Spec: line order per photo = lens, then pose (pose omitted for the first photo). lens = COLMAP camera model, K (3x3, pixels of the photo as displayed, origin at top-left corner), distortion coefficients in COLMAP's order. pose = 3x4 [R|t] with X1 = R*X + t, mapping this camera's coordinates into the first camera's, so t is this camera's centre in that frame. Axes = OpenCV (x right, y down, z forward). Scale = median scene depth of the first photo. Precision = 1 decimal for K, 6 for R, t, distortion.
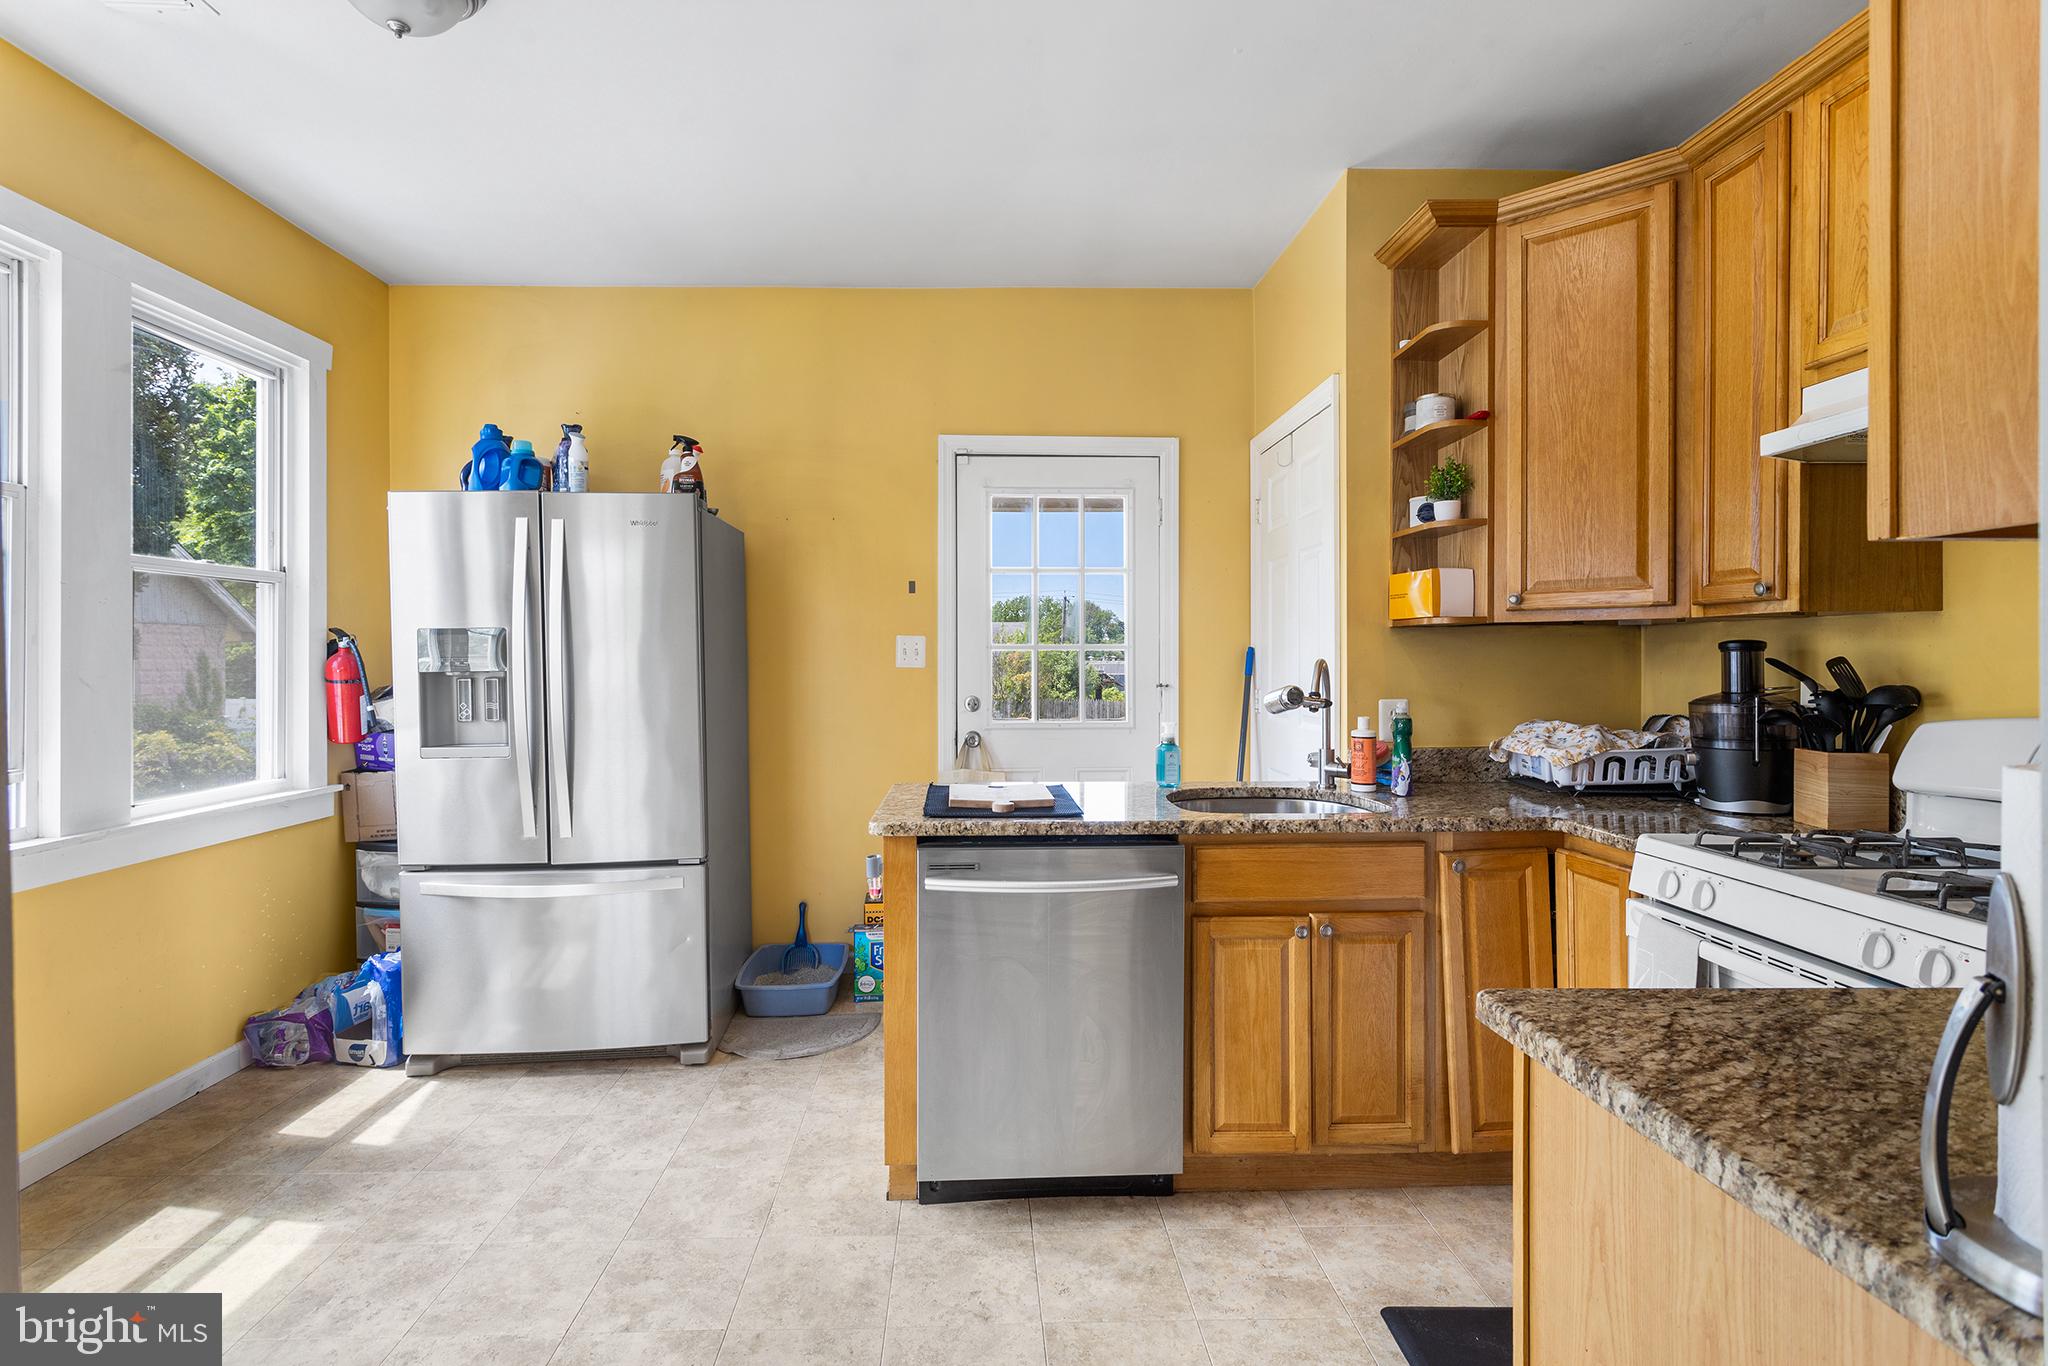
lens RADIAL K [[963.9, 0, 1022.6], [0, 963.9, 683.3], [0, 0, 1]] dist [0.001738, 0.000488]
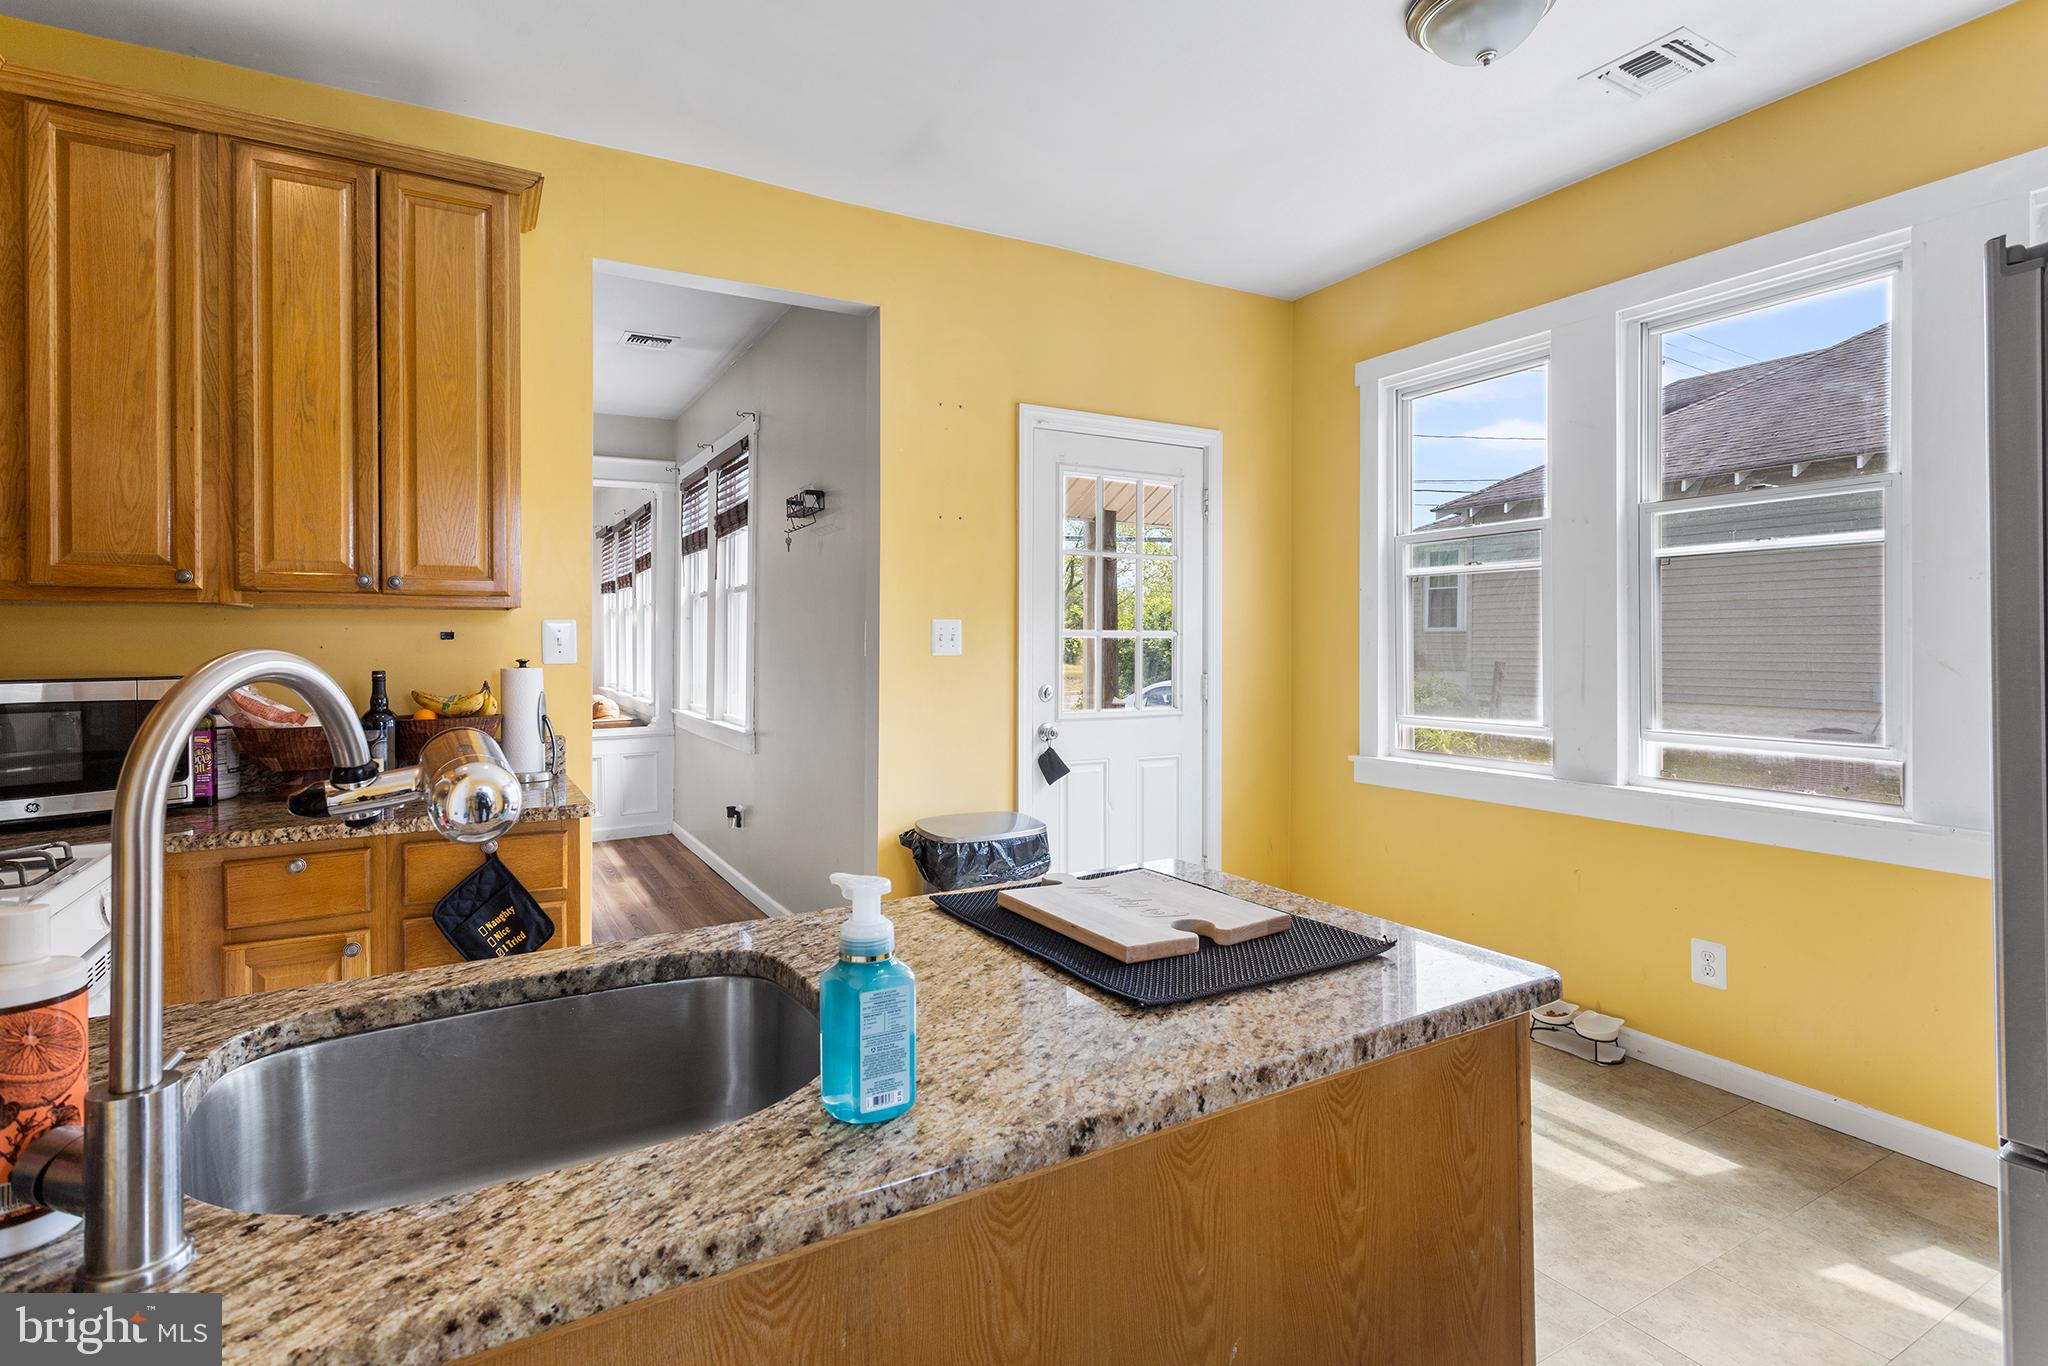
lens RADIAL K [[1007.8, 0, 1017.0], [0, 1007.8, 650.7], [0, 0, 1]] dist [0.021453, 0.000231]
pose [[-0.908472, 0.005337, -0.417911, 0.227060], [-0.006102, 0.999642, 0.026032, -0.028436], [0.417900, 0.026200, -0.908115, 1.347602]]
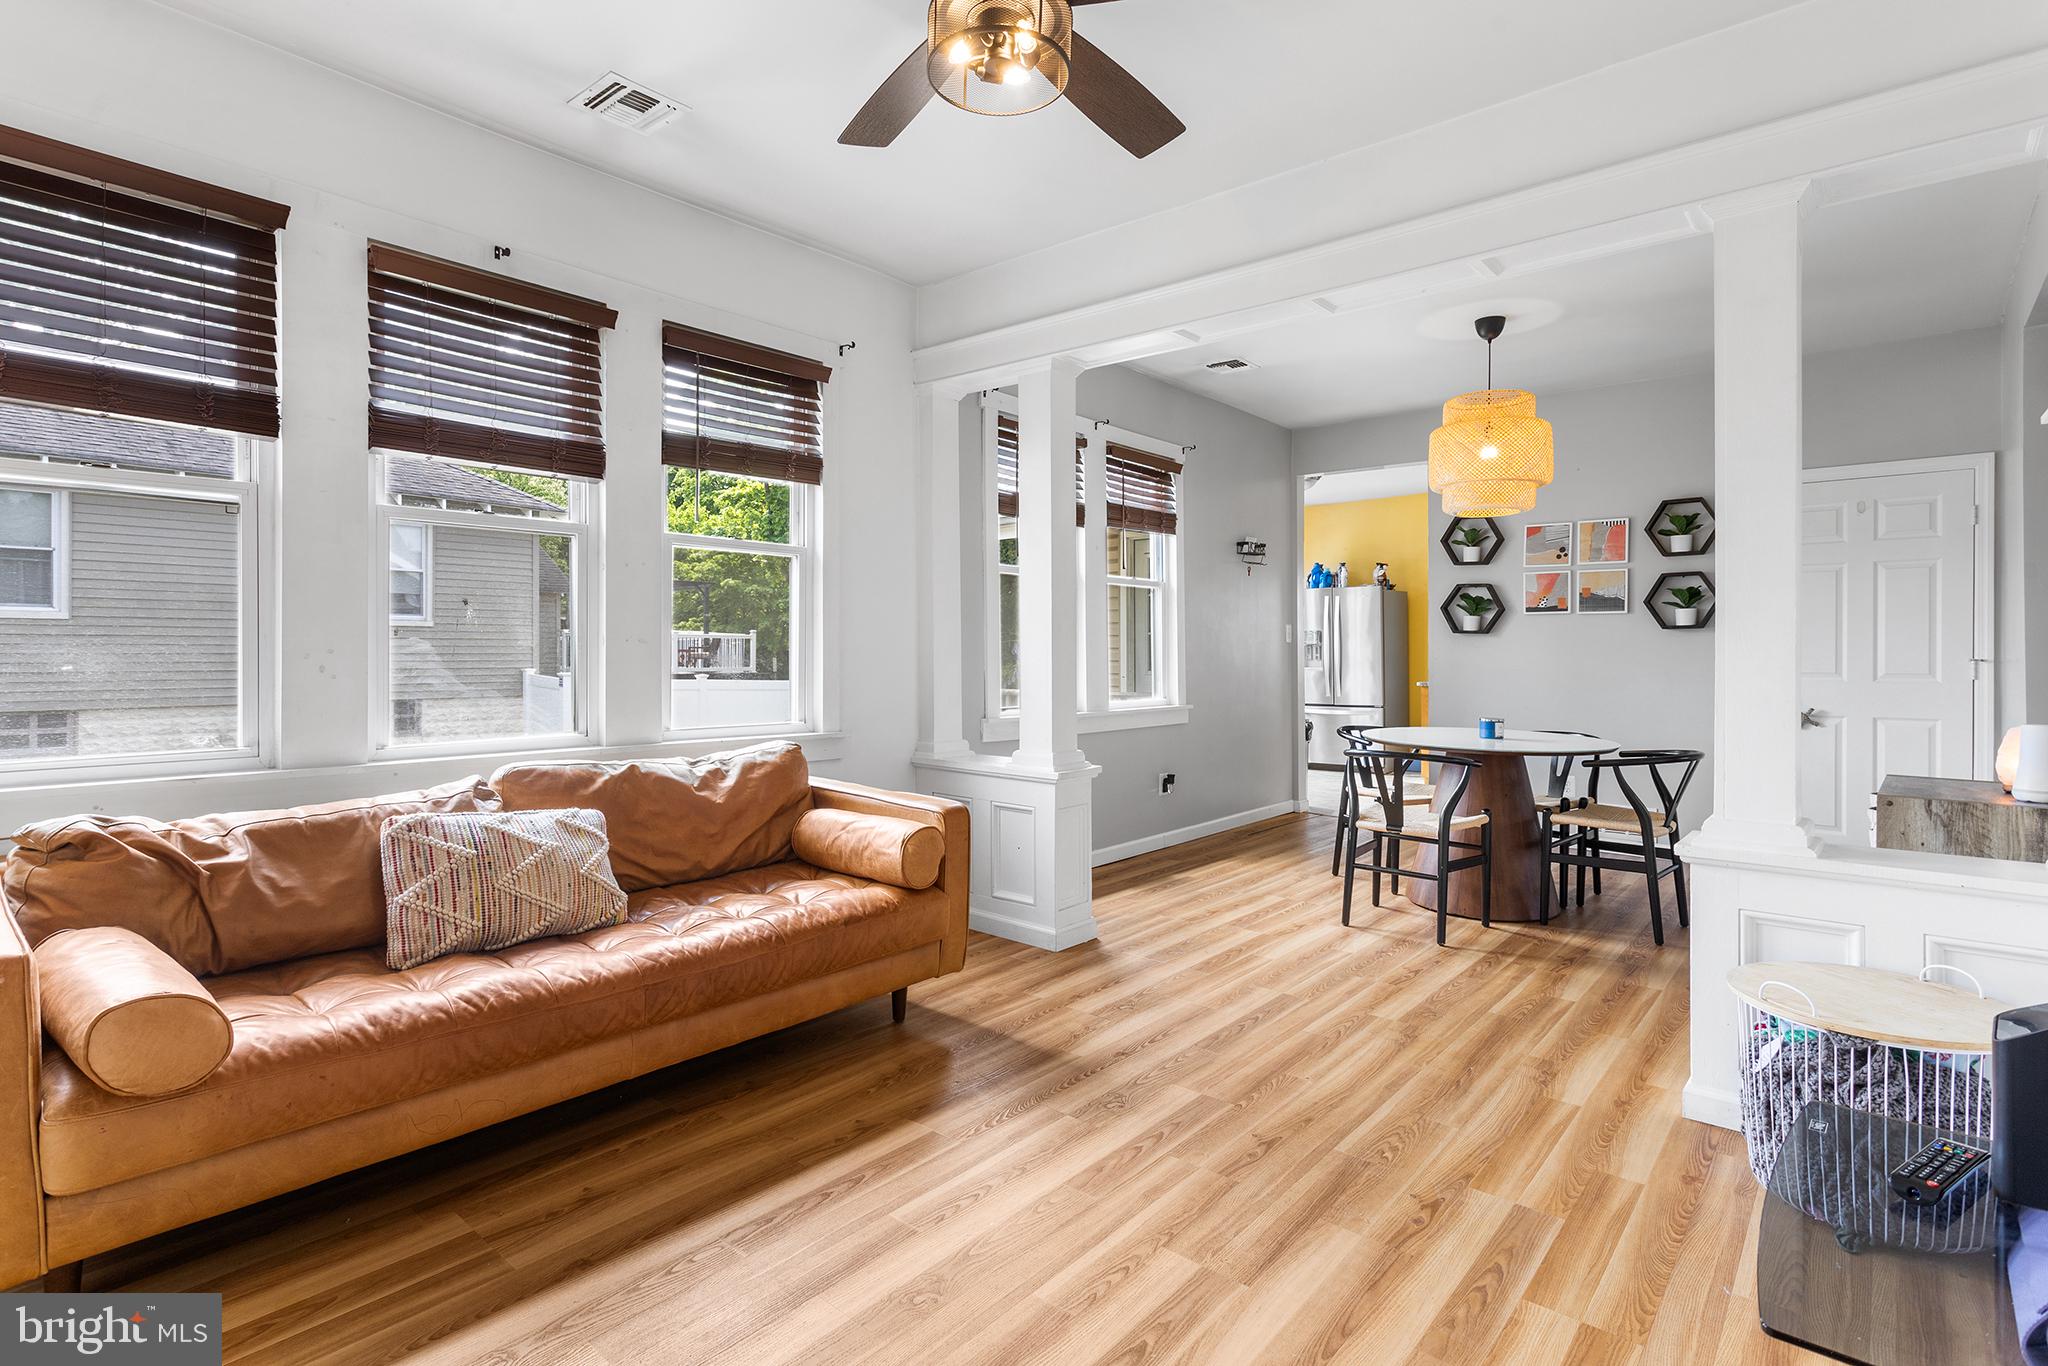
lens RADIAL K [[1007.8, 0, 1017.0], [0, 1007.8, 650.7], [0, 0, 1]] dist [0.021453, 0.000231]
pose [[0.721801, -0.000402, -0.692100, 1.146178], [-0.016521, 0.999705, -0.017810, 0.092013], [0.691903, 0.024289, 0.721581, -2.303202]]
